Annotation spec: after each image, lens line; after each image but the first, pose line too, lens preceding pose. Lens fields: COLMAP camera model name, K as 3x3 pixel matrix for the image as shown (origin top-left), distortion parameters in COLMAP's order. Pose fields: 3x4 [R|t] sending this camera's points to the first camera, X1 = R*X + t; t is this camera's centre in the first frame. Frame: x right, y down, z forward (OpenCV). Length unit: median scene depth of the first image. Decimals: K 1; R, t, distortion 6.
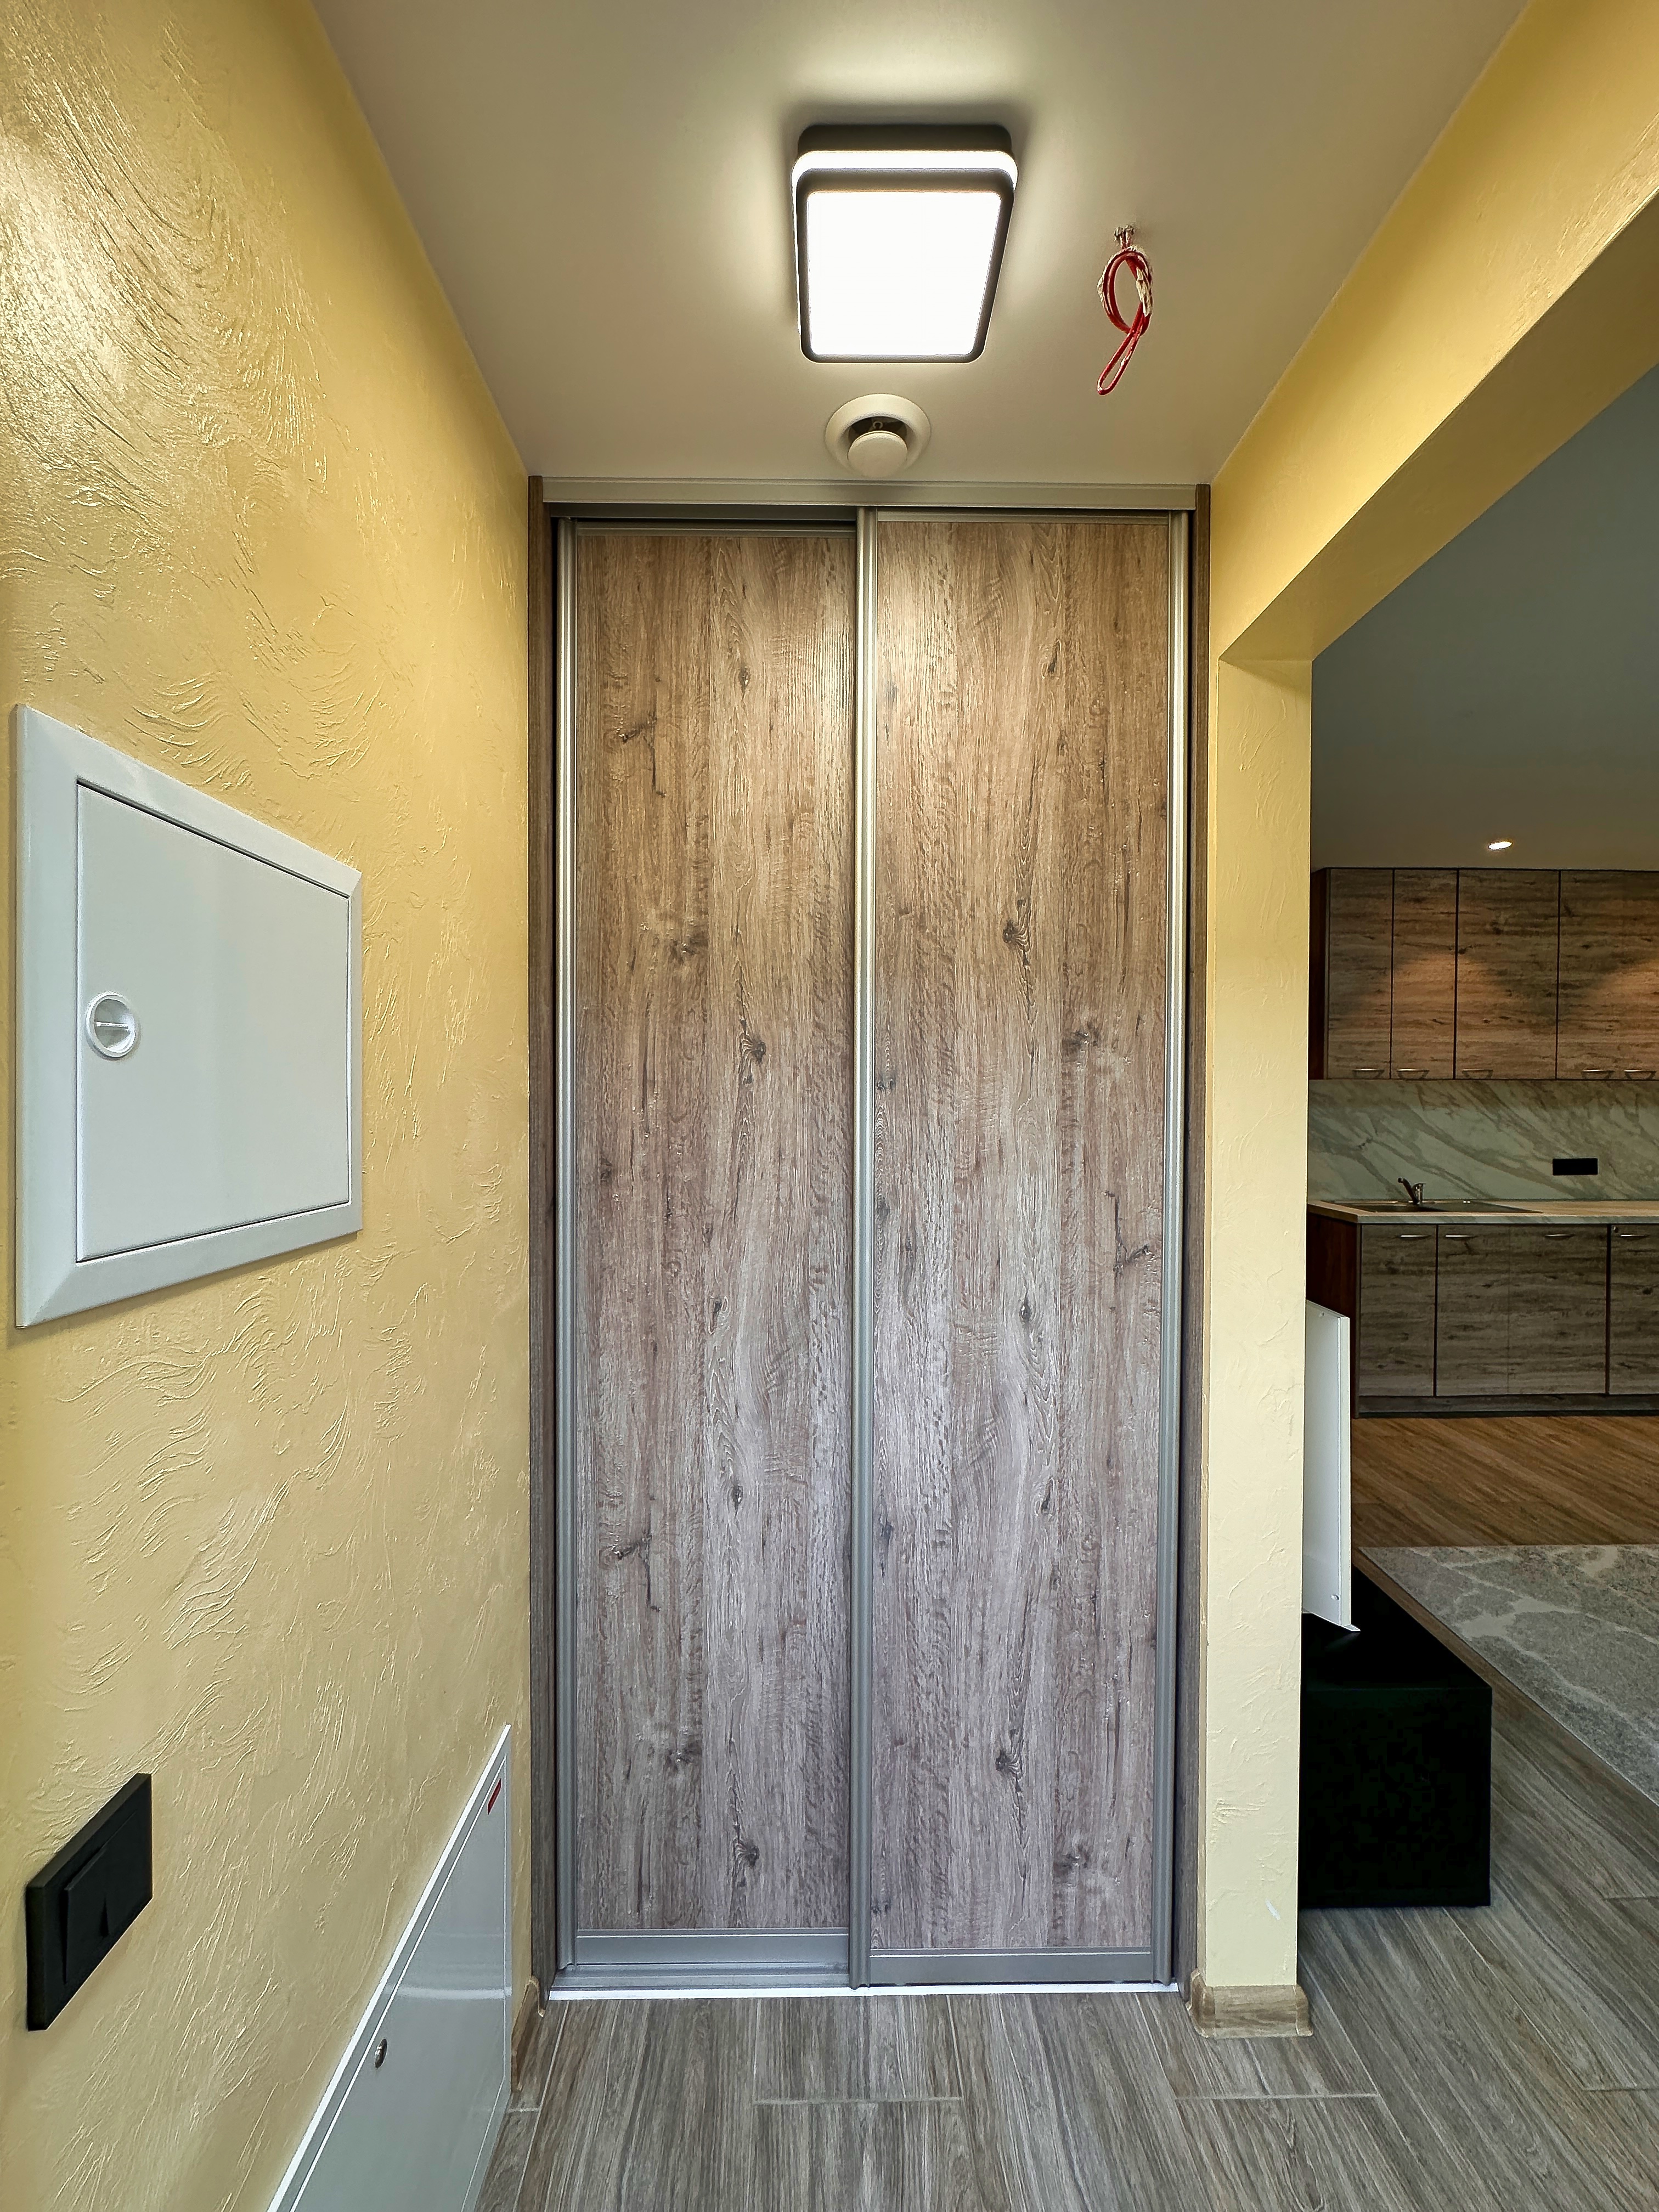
lens RADIAL K [[888.4, 0, 833.3], [0, 888.4, 1107.9], [0, 0, 1]] dist [-0.001292, 0.000367]
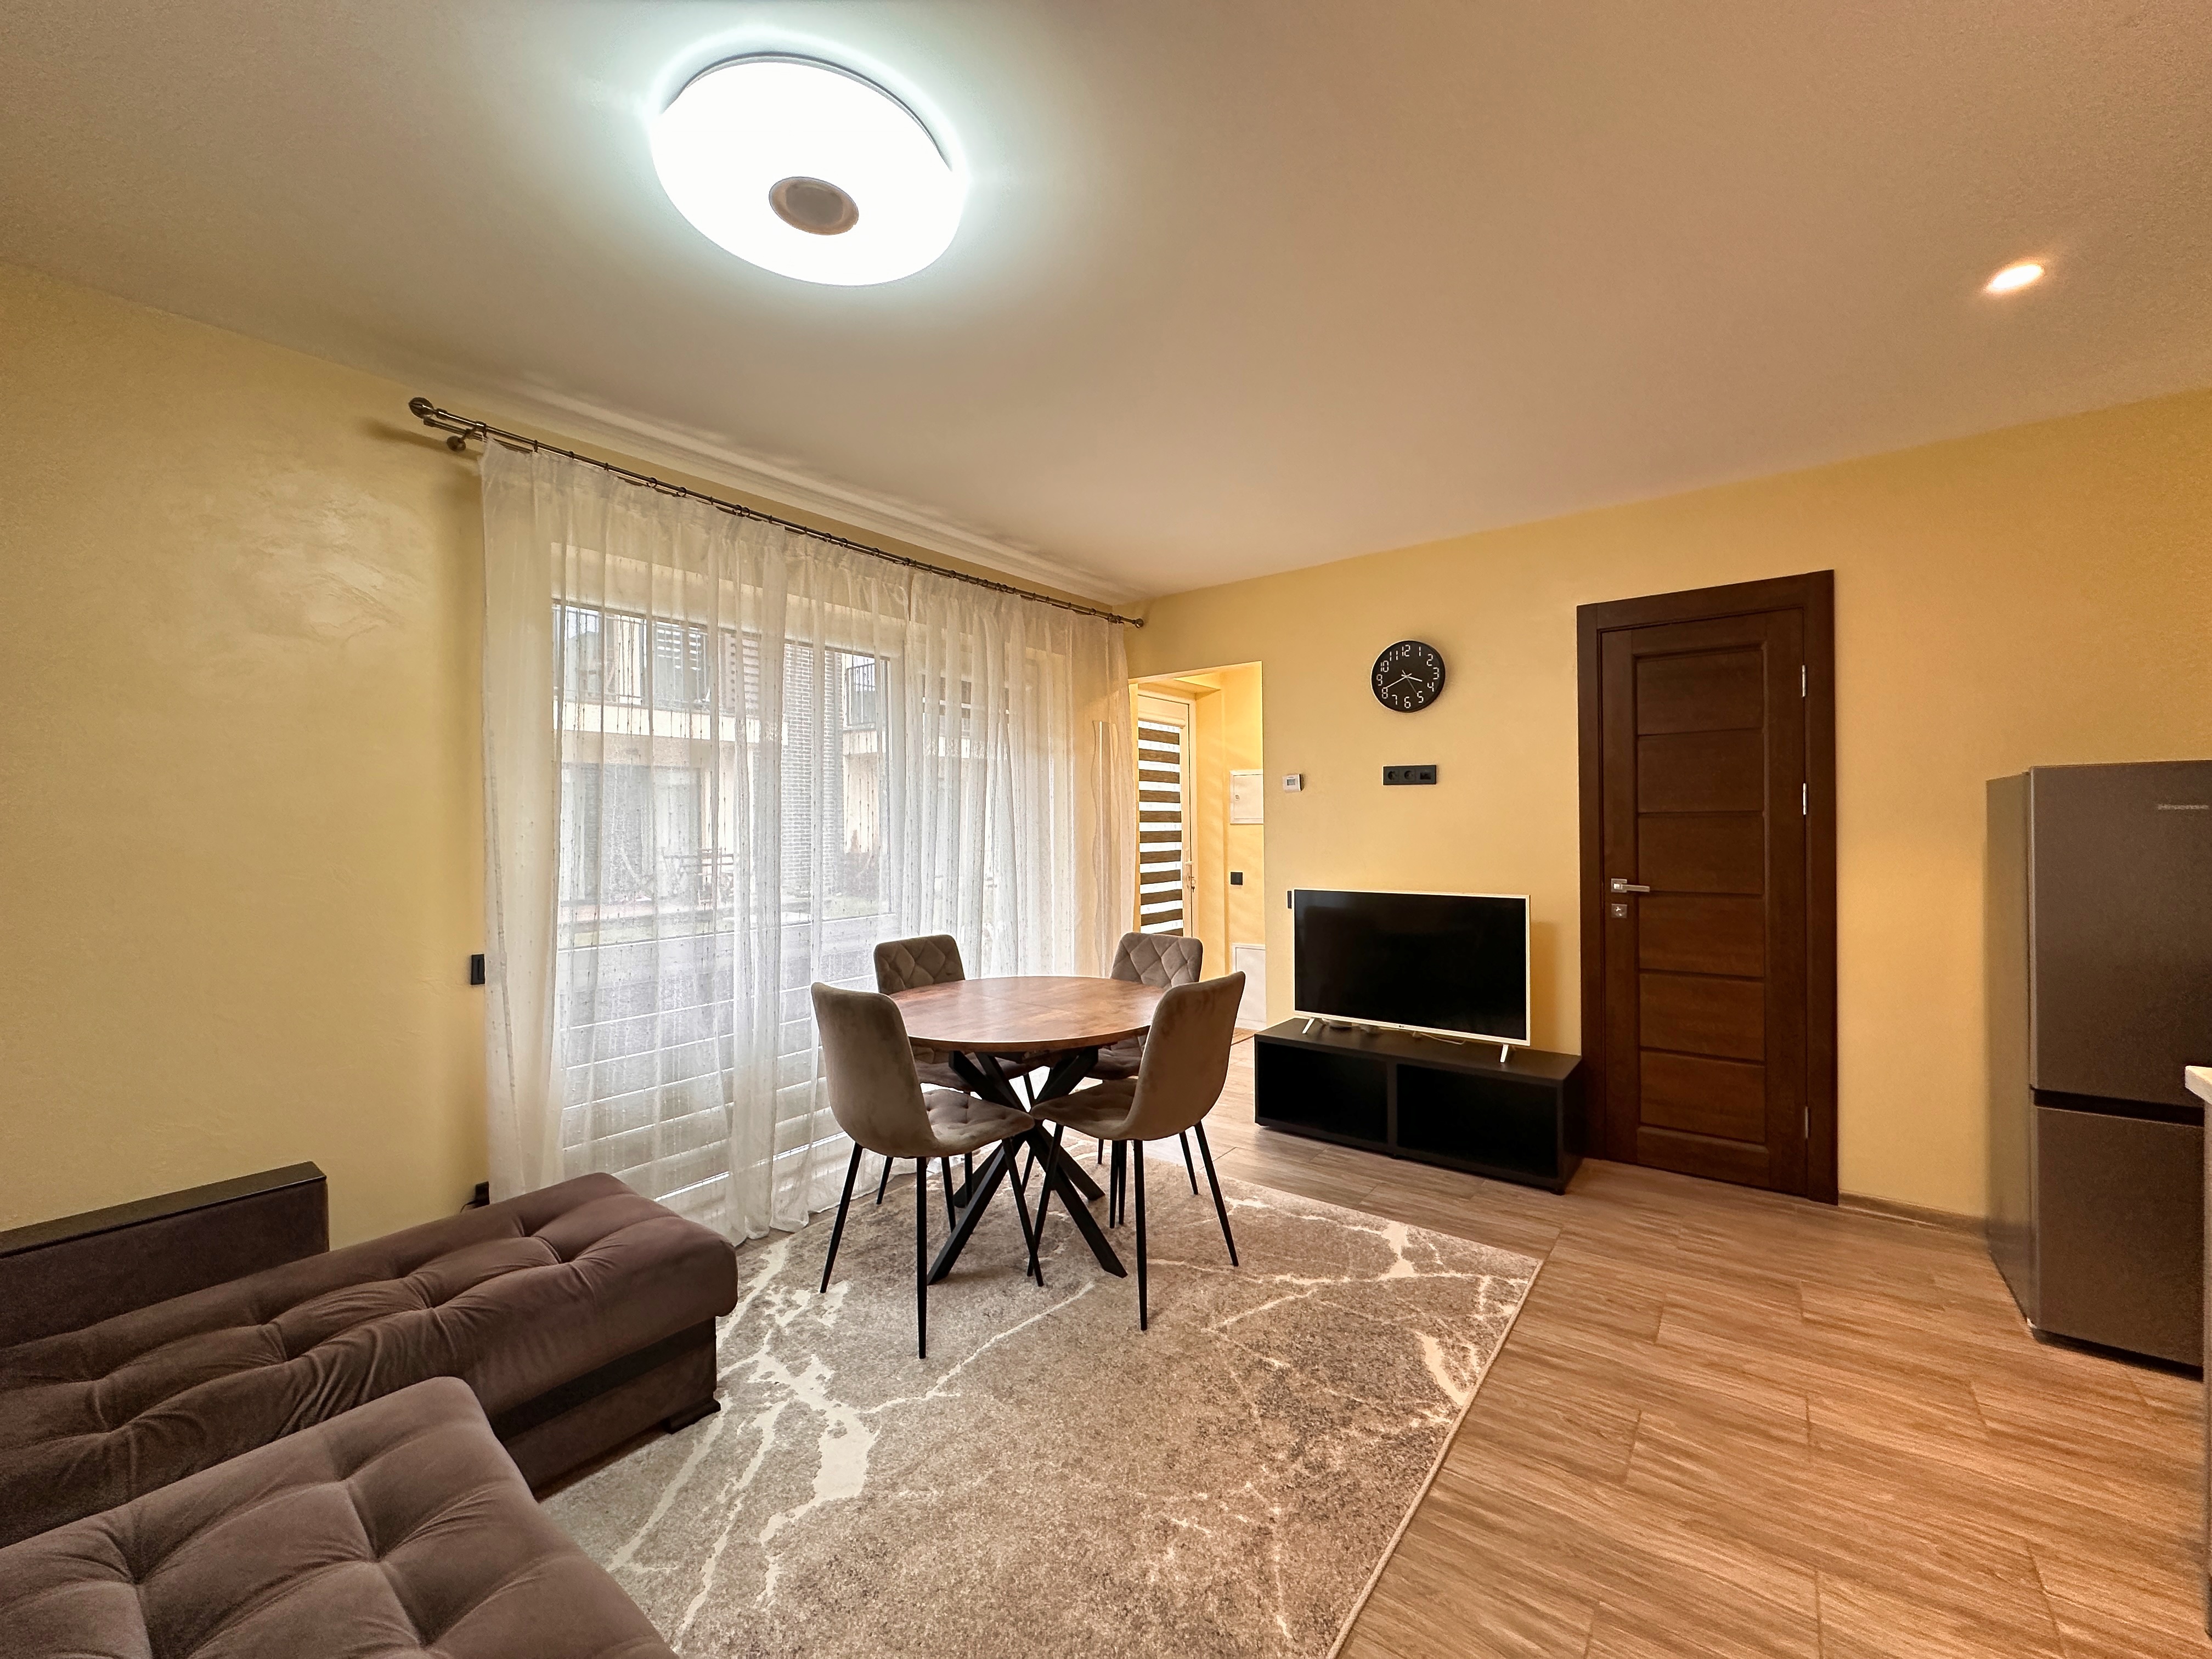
lens RADIAL K [[888.4, 0, 1105.9], [0, 888.4, 825.4], [0, 0, 1]] dist [-0.001292, 0.000367]
pose [[-0.622500, 0.014013, -0.782494, 1.784508], [0.006532, 0.999898, 0.012710, 0.020142], [0.782593, 0.002801, -0.622528, 1.351150]]
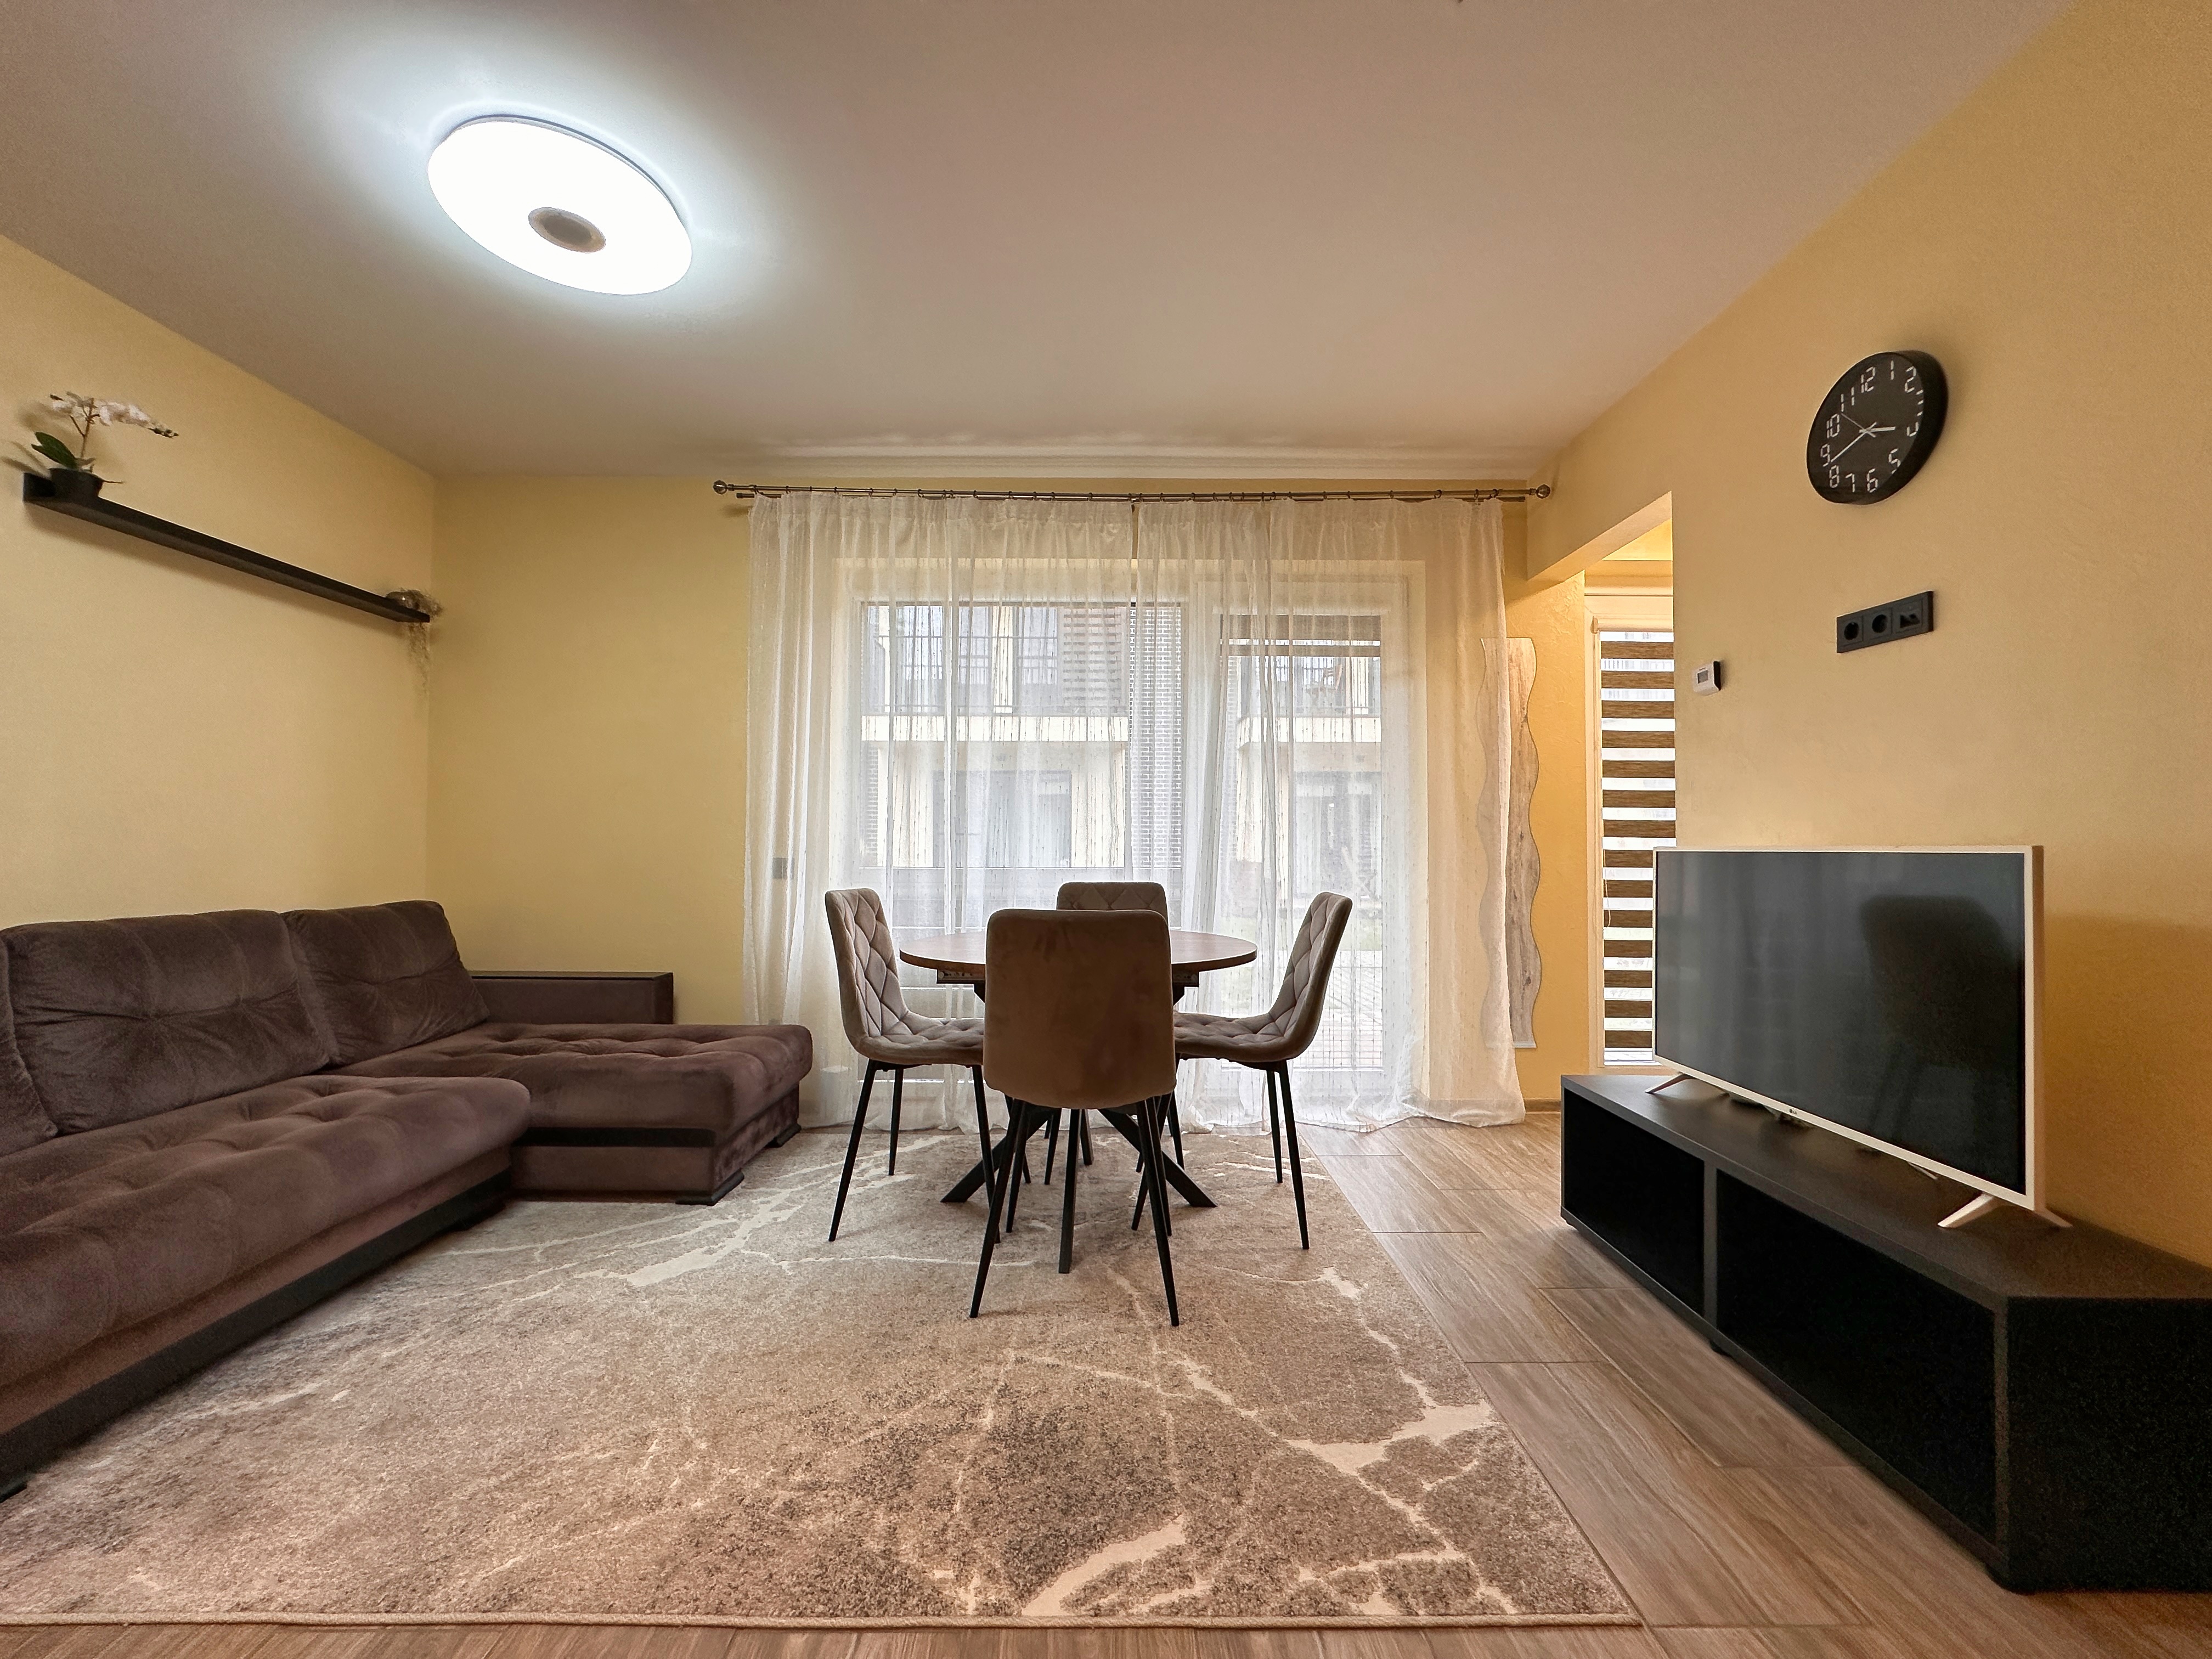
lens RADIAL K [[888.4, 0, 1101.9], [0, 888.4, 825.5], [0, 0, 1]] dist [-0.001292, 0.000367]
pose [[-0.999805, -0.000483, 0.019719, 0.925883], [-0.000805, 0.999866, -0.016328, 0.142012], [-0.019709, -0.016341, -0.999672, 1.580306]]
